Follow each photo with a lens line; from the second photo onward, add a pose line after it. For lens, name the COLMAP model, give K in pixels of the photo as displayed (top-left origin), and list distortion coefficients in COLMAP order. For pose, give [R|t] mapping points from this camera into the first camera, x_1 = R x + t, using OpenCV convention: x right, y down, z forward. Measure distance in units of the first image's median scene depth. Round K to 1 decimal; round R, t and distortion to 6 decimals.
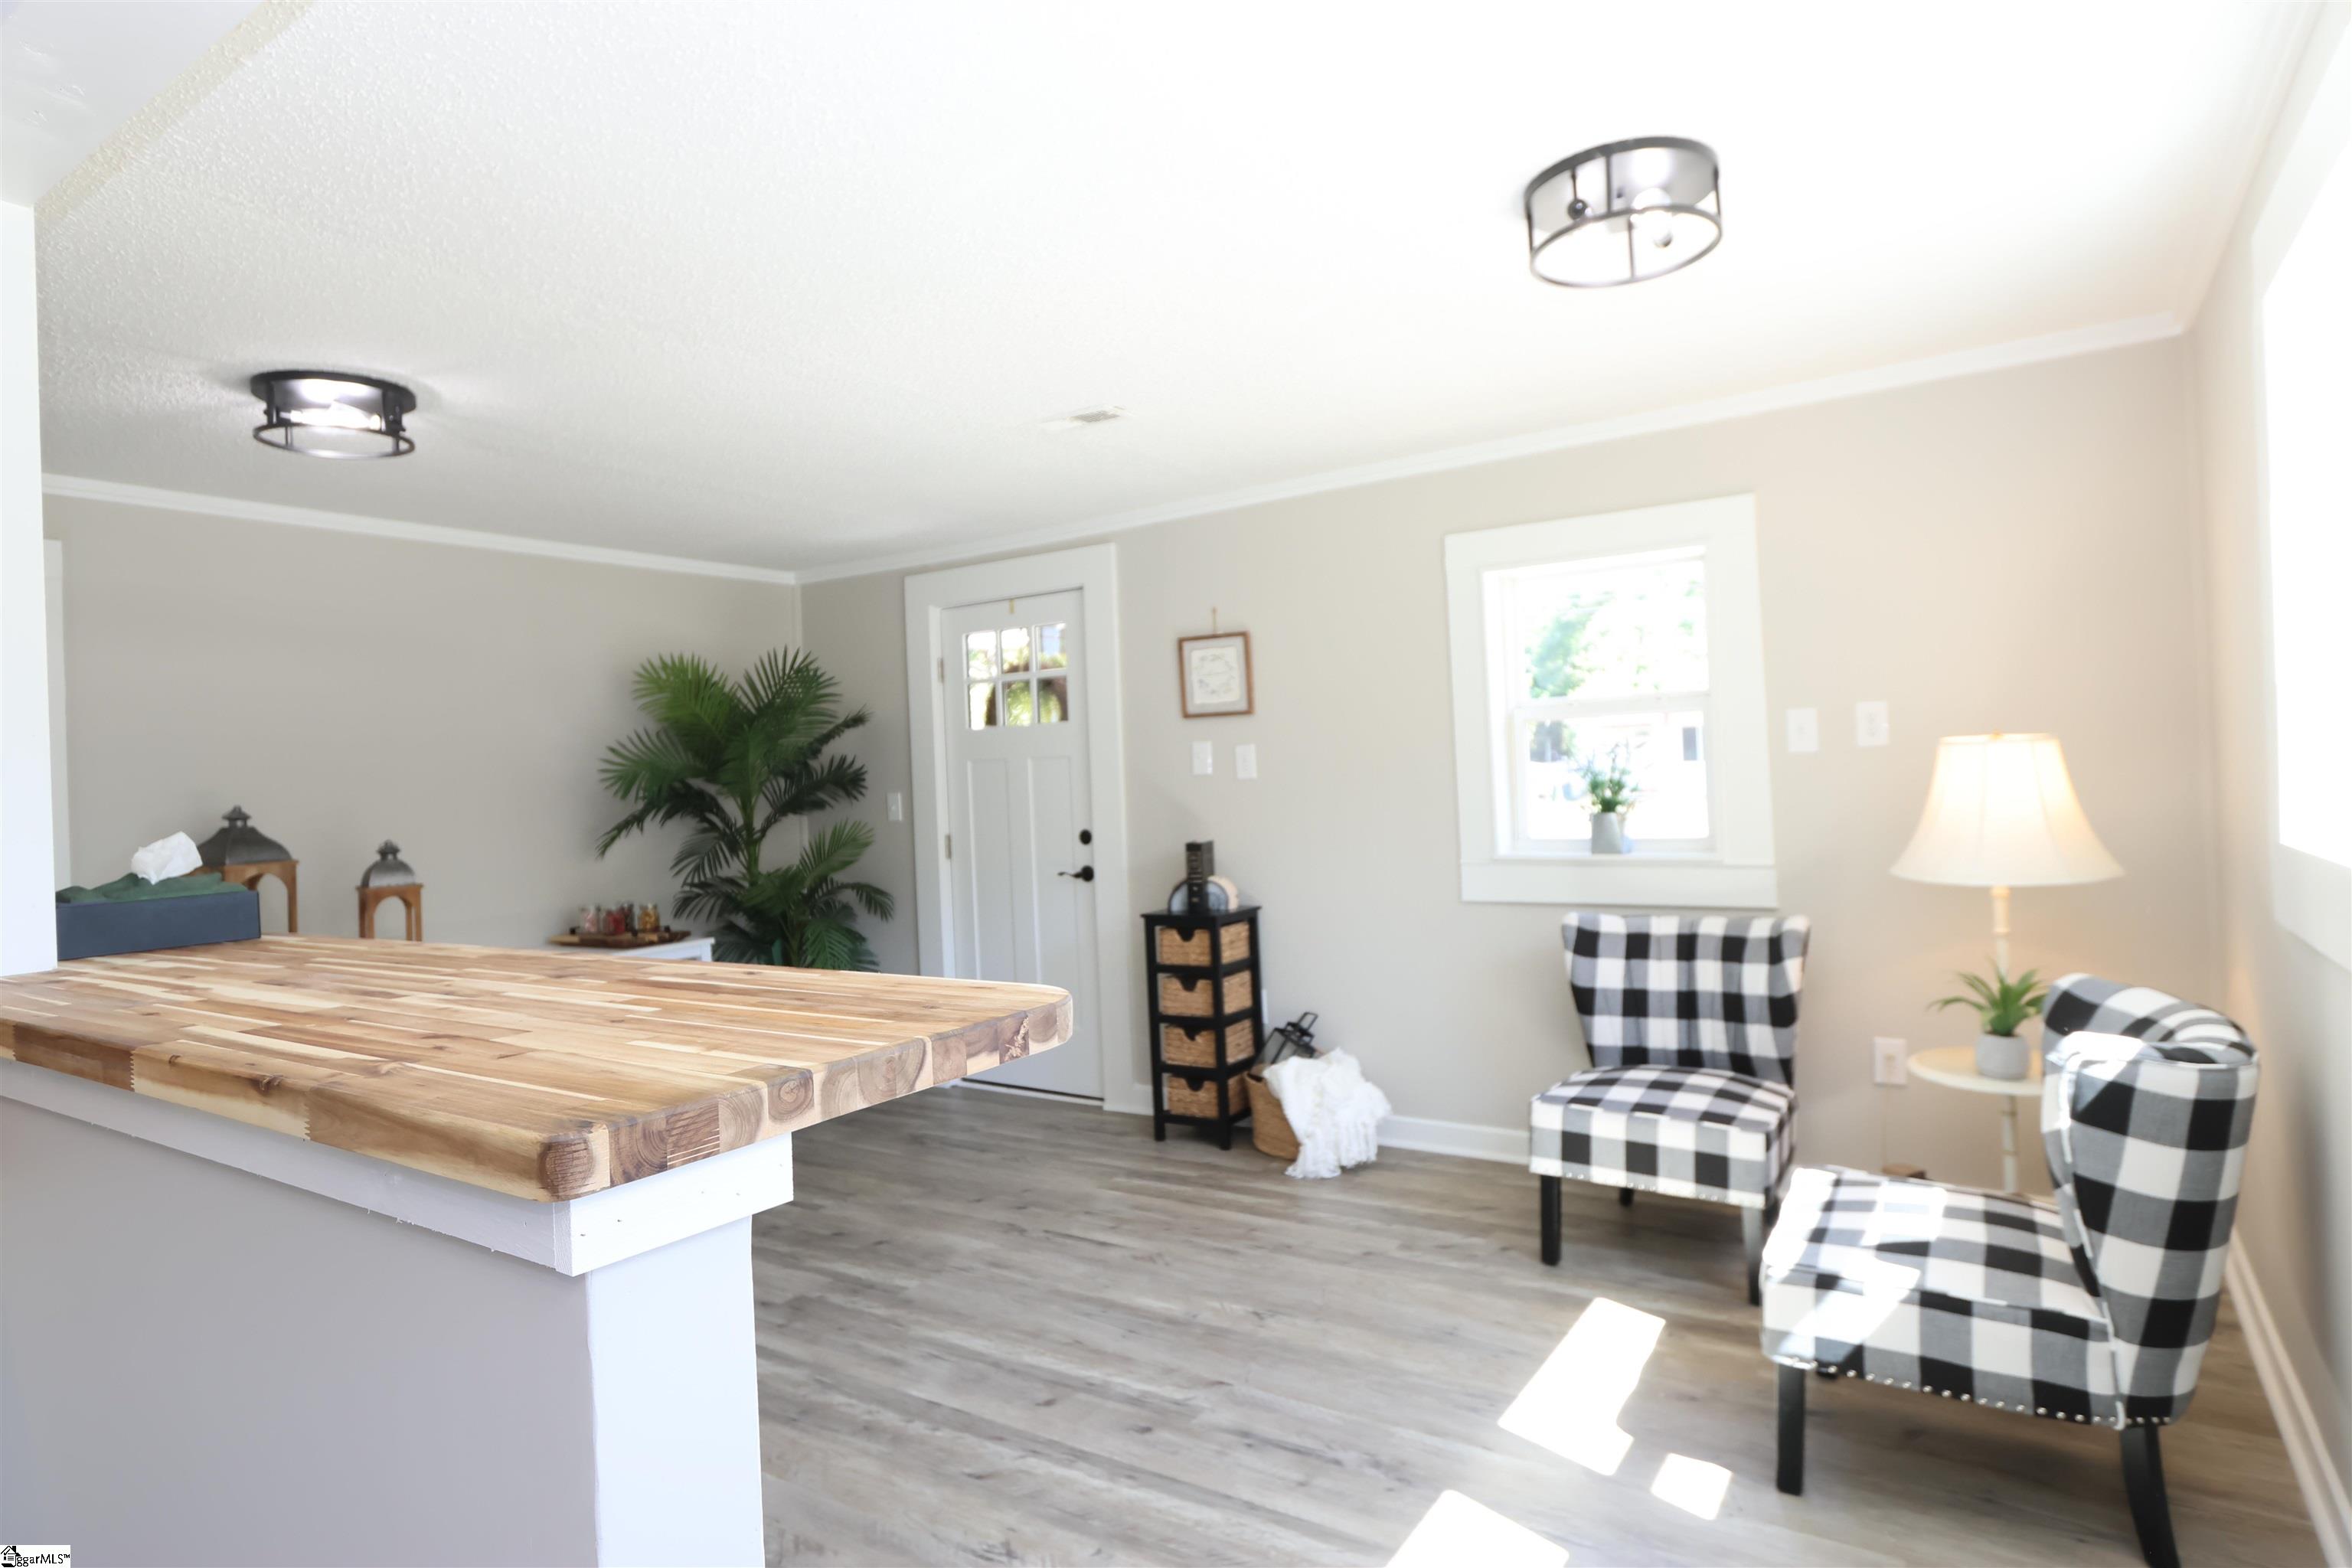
lens RADIAL K [[1267.1, 0, 1191.6], [0, 1267.1, 758.1], [0, 0, 1]] dist [-0.016210, 0.001091]
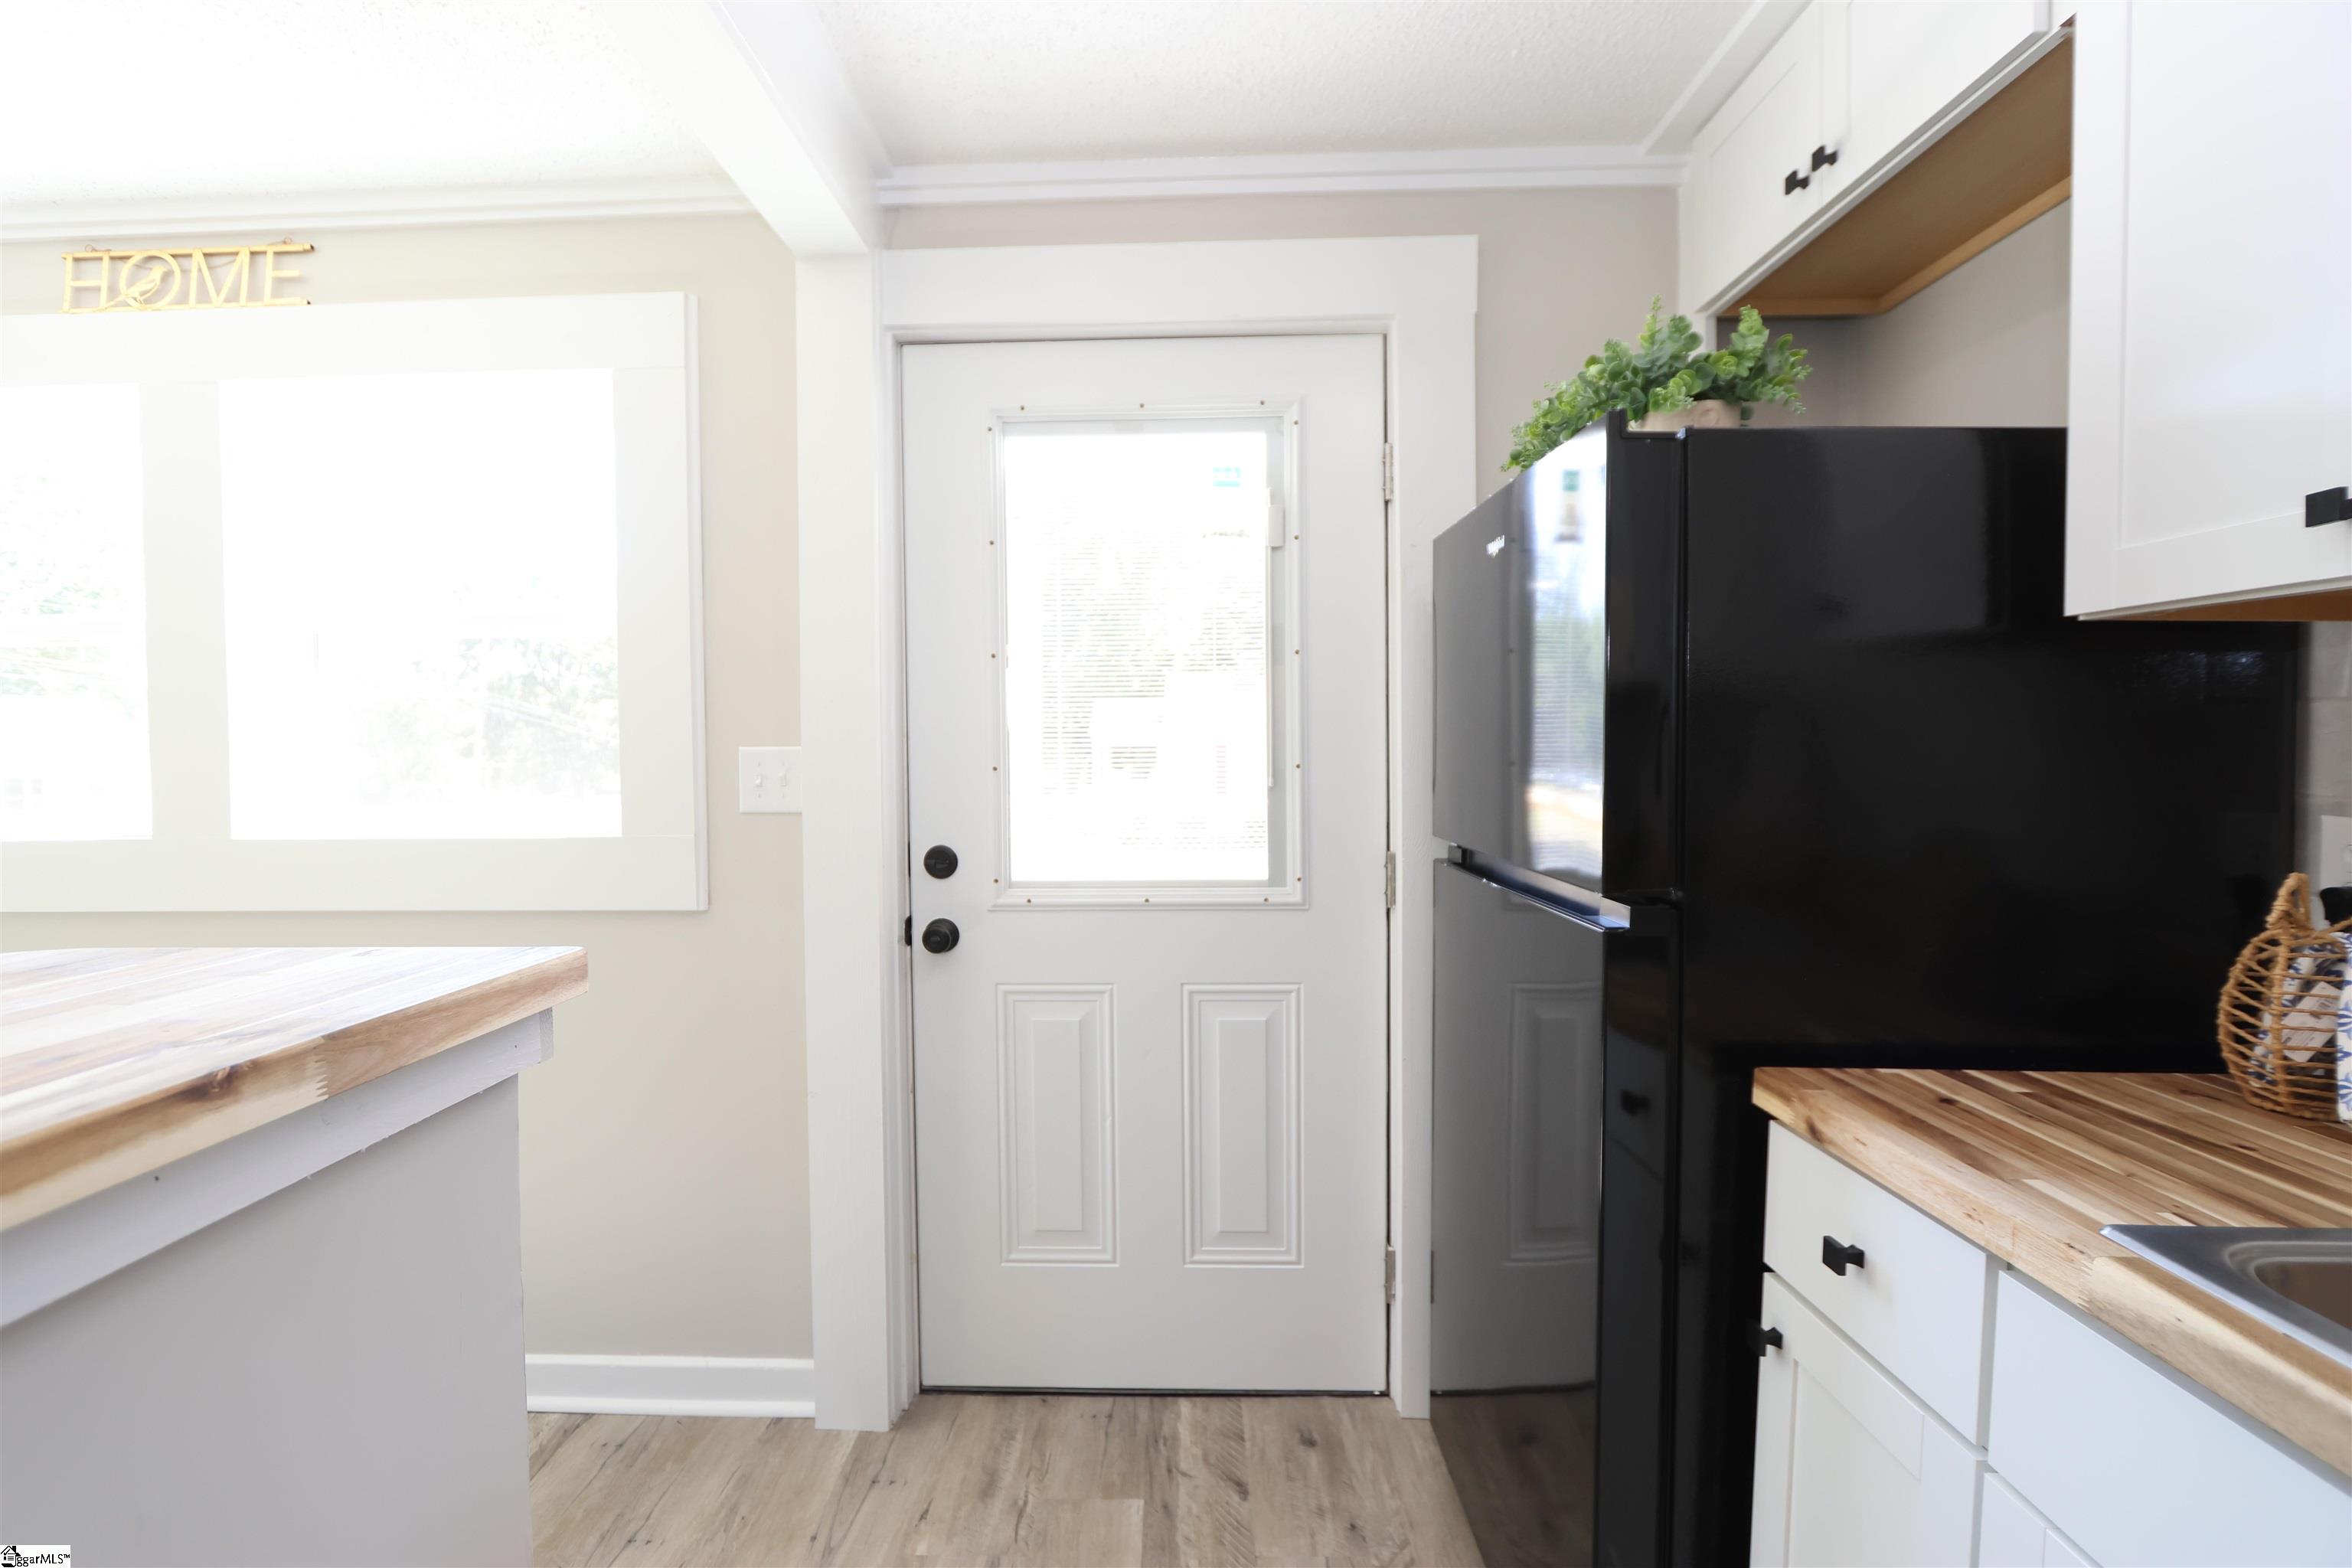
lens RADIAL K [[1067.5, 0, 1153.3], [0, 1067.5, 787.7], [0, 0, 1]] dist [-0.017975, 0.001469]
pose [[-0.522709, 0.017329, 0.852335, -0.396397], [0.019798, 0.999770, -0.008186, 0.026968], [-0.852281, 0.012596, -0.522932, 0.219515]]
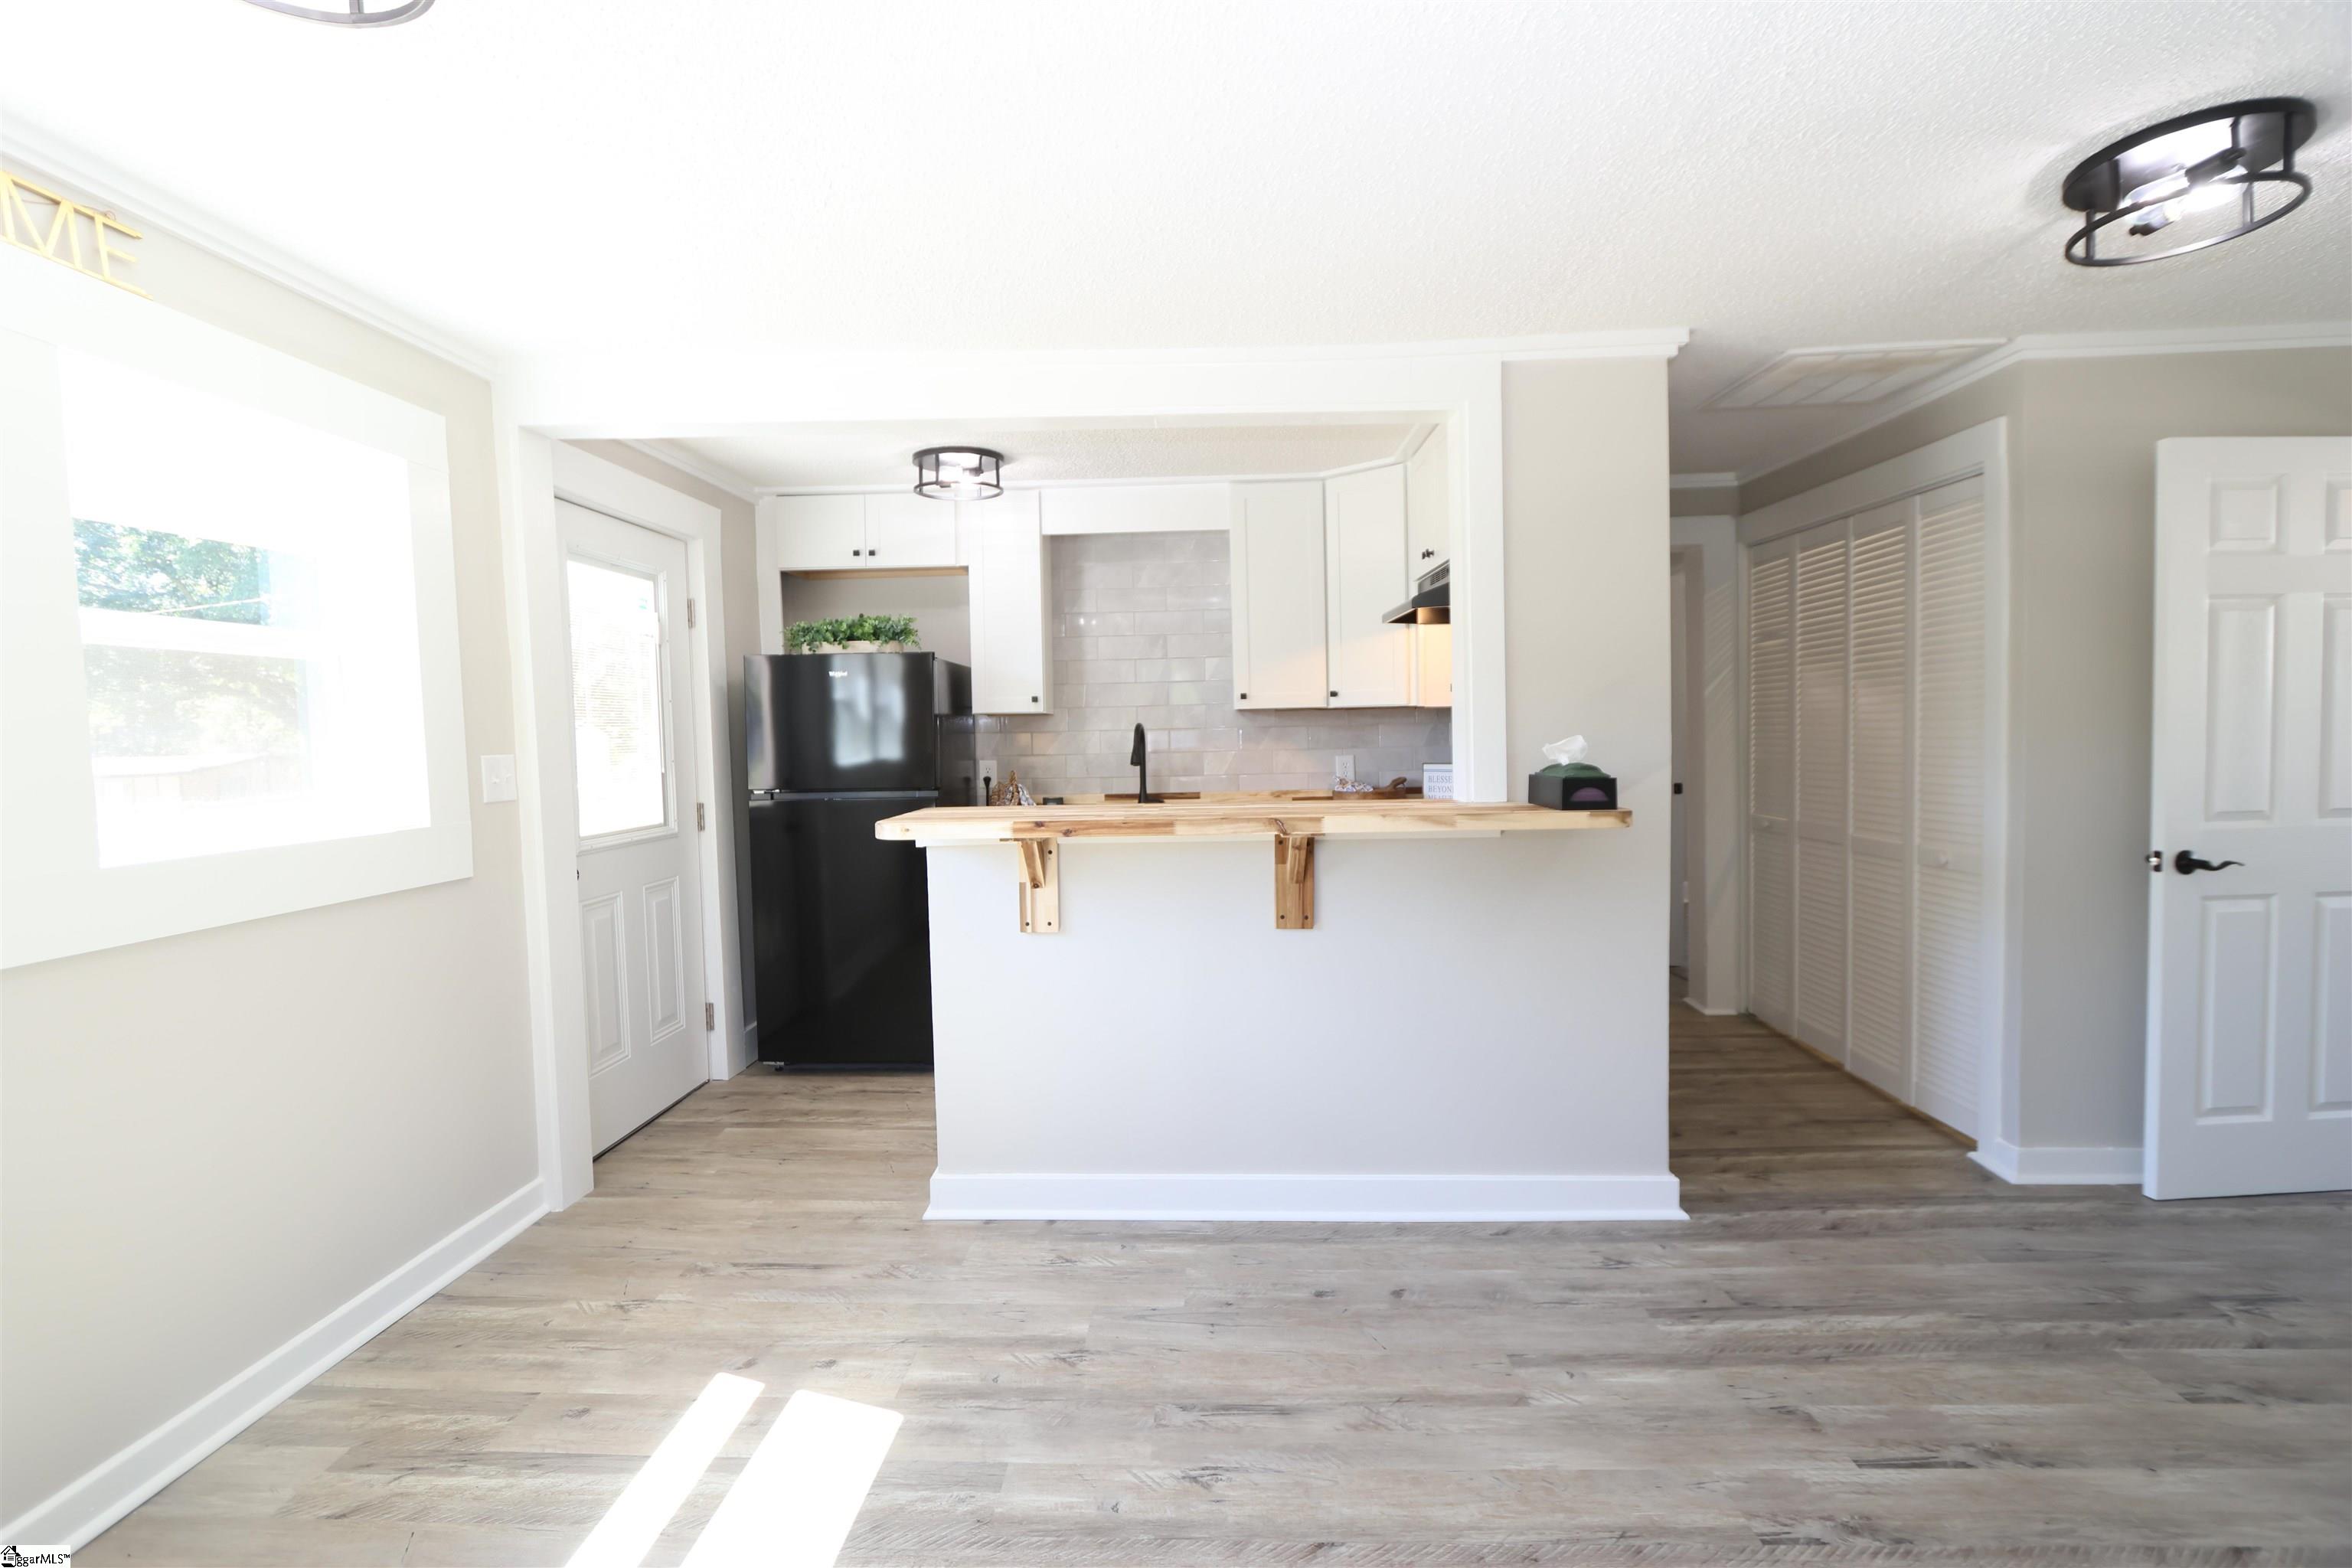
lens RADIAL K [[1075.4, 0, 1164.0], [0, 1075.4, 780.3], [0, 0, 1]] dist [-0.015177, 0.001427]
pose [[-0.862628, 0.085705, -0.498525, 0.159354], [0.066069, 0.996189, 0.056939, 0.002868], [0.501506, 0.016180, -0.865003, 1.040418]]
